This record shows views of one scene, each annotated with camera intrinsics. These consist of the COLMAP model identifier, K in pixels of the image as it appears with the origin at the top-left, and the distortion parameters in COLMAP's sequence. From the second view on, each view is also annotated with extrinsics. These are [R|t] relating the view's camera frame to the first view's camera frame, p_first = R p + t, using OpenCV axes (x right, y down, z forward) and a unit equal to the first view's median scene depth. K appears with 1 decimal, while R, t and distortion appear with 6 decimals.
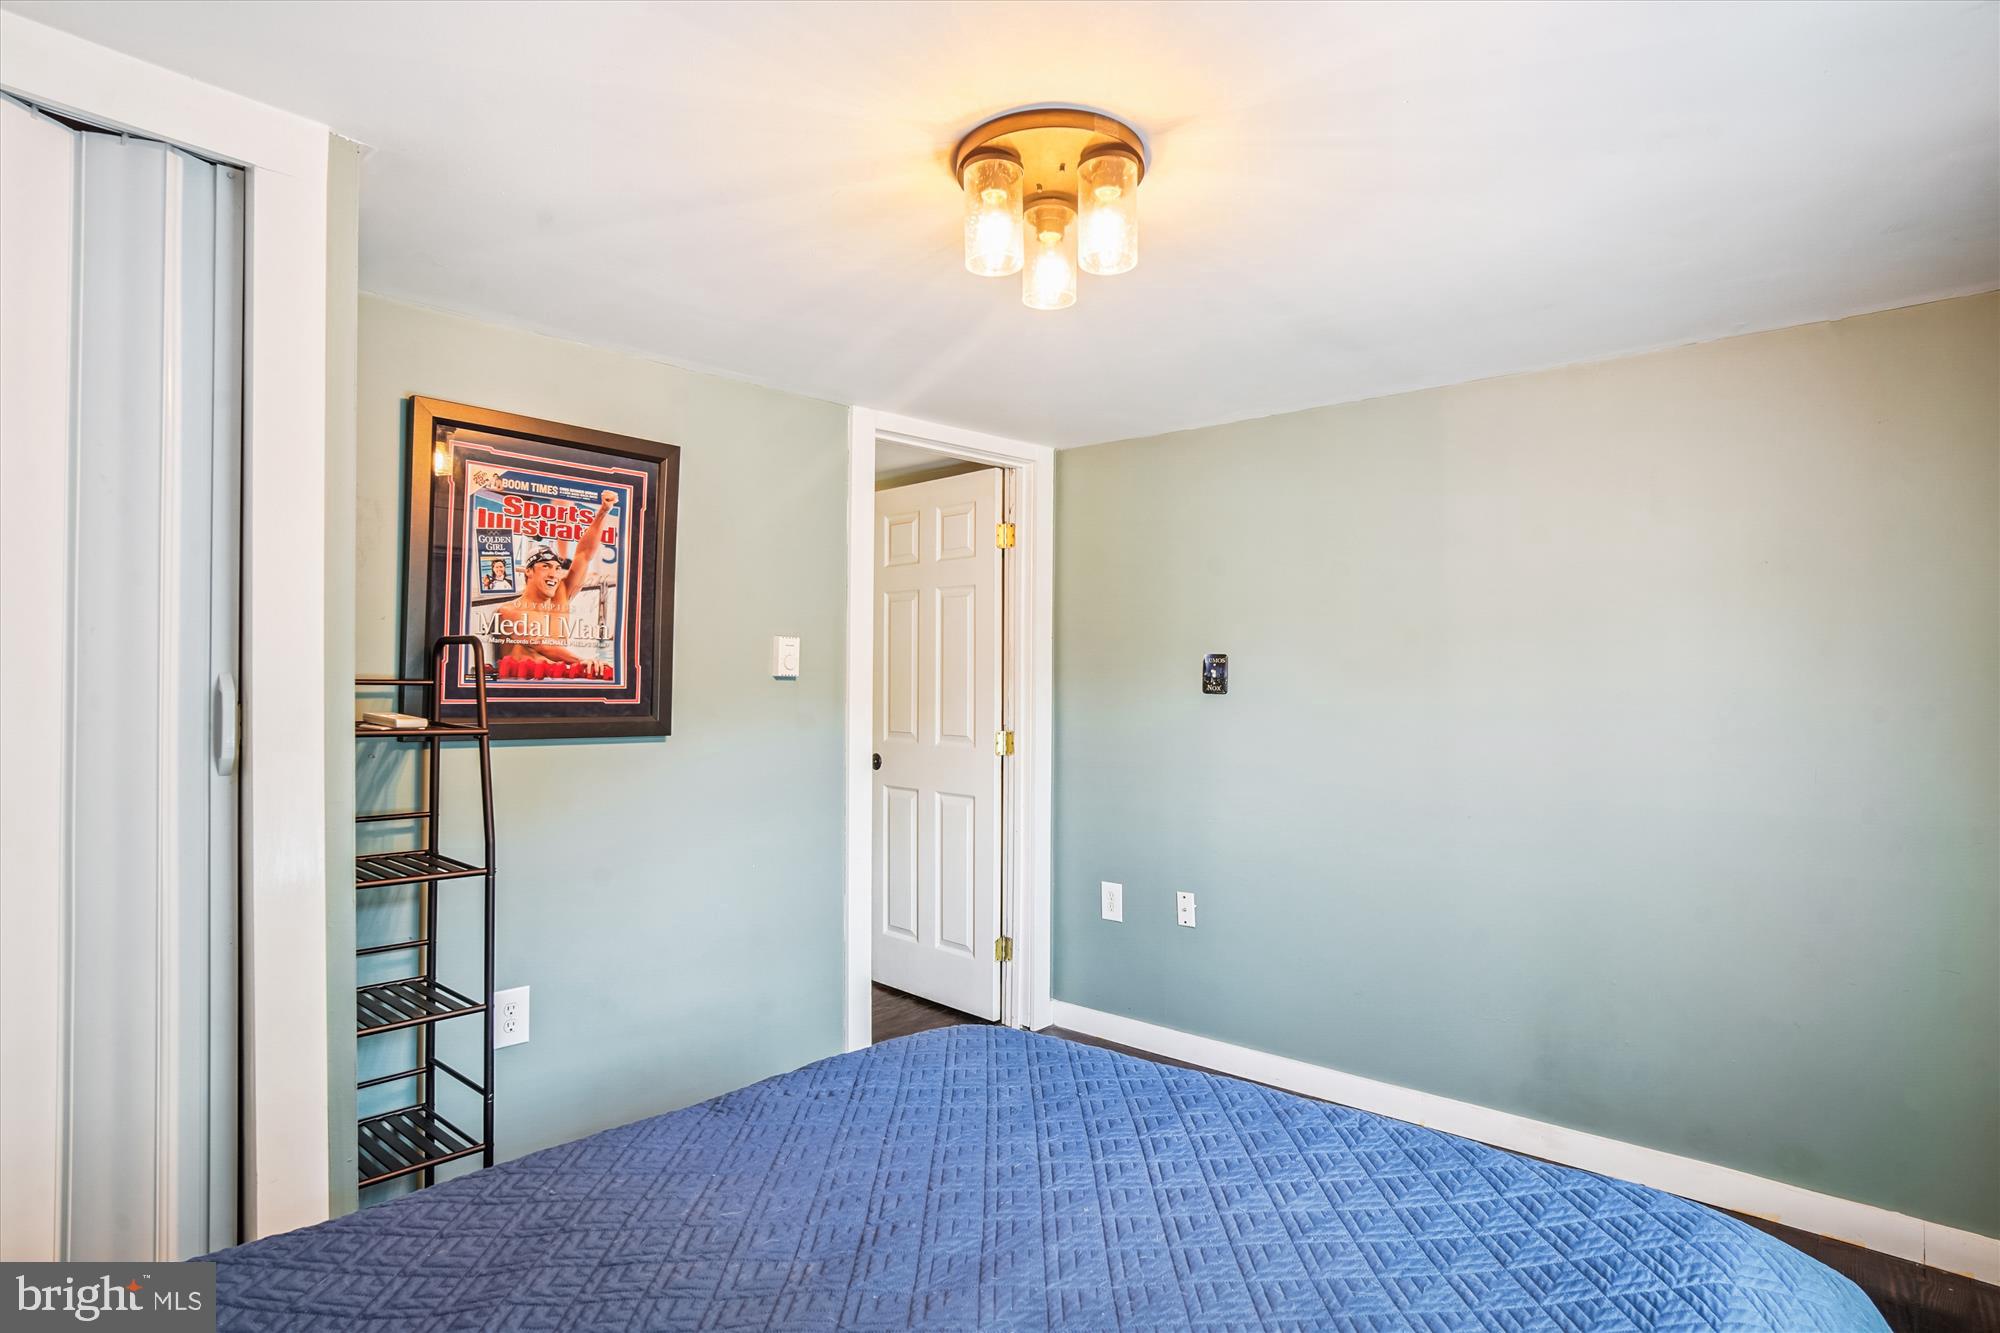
lens RADIAL K [[1059.0, 0, 987.3], [0, 1059.0, 669.5], [0, 0, 1]] dist [-0.034152, 0.015953]
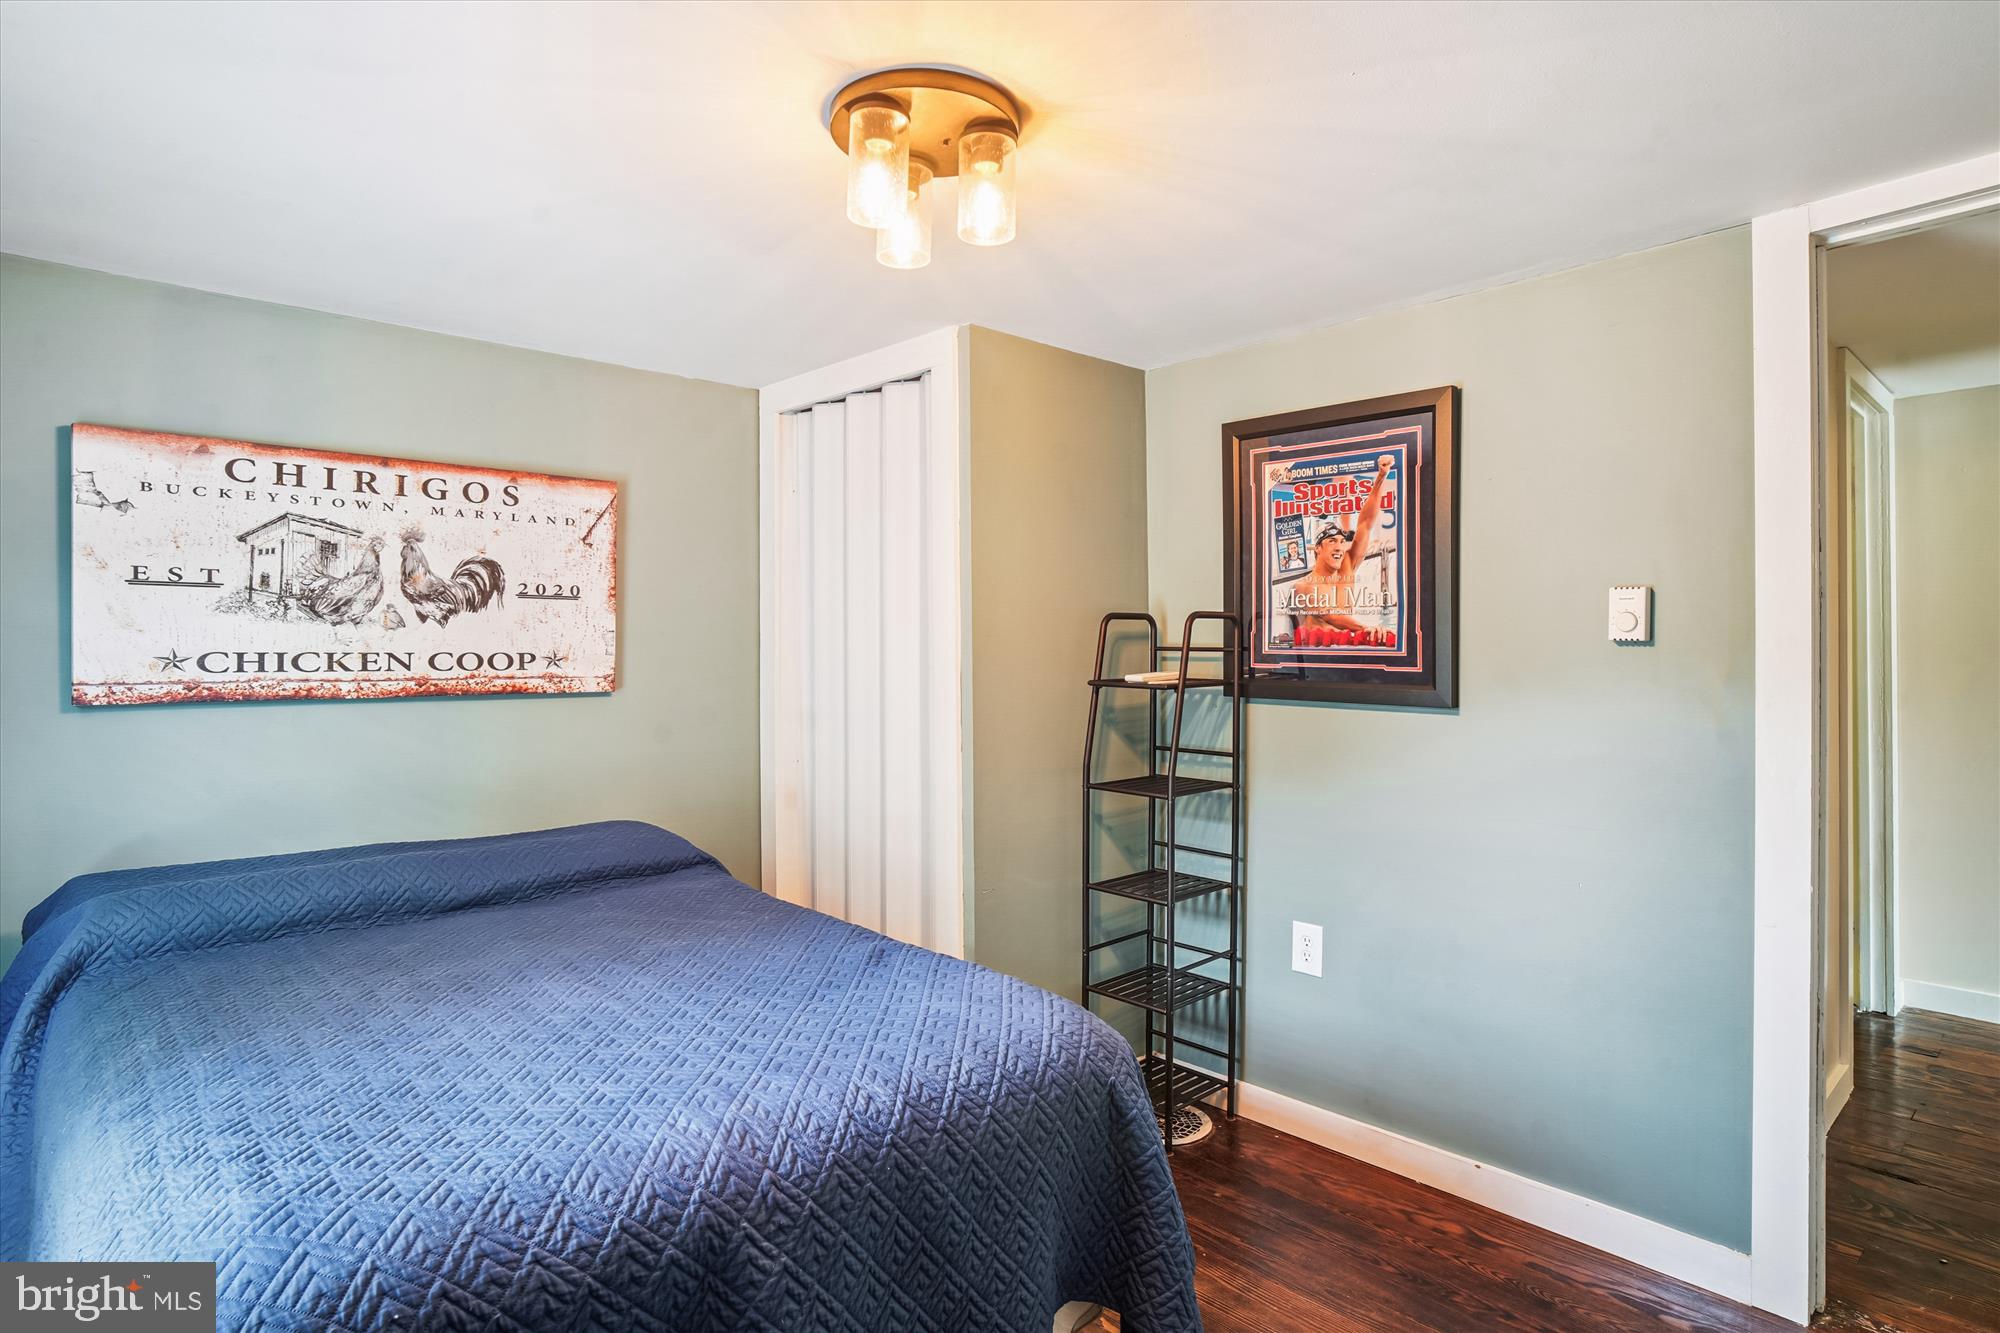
lens RADIAL K [[1059.0, 0, 987.2], [0, 1059.0, 655.0], [0, 0, 1]] dist [-0.034152, 0.015953]
pose [[-0.086886, -0.000386, -0.996218, 0.677756], [0.004004, 0.999992, -0.000737, 0.017247], [0.996210, -0.004052, -0.086884, 0.737555]]
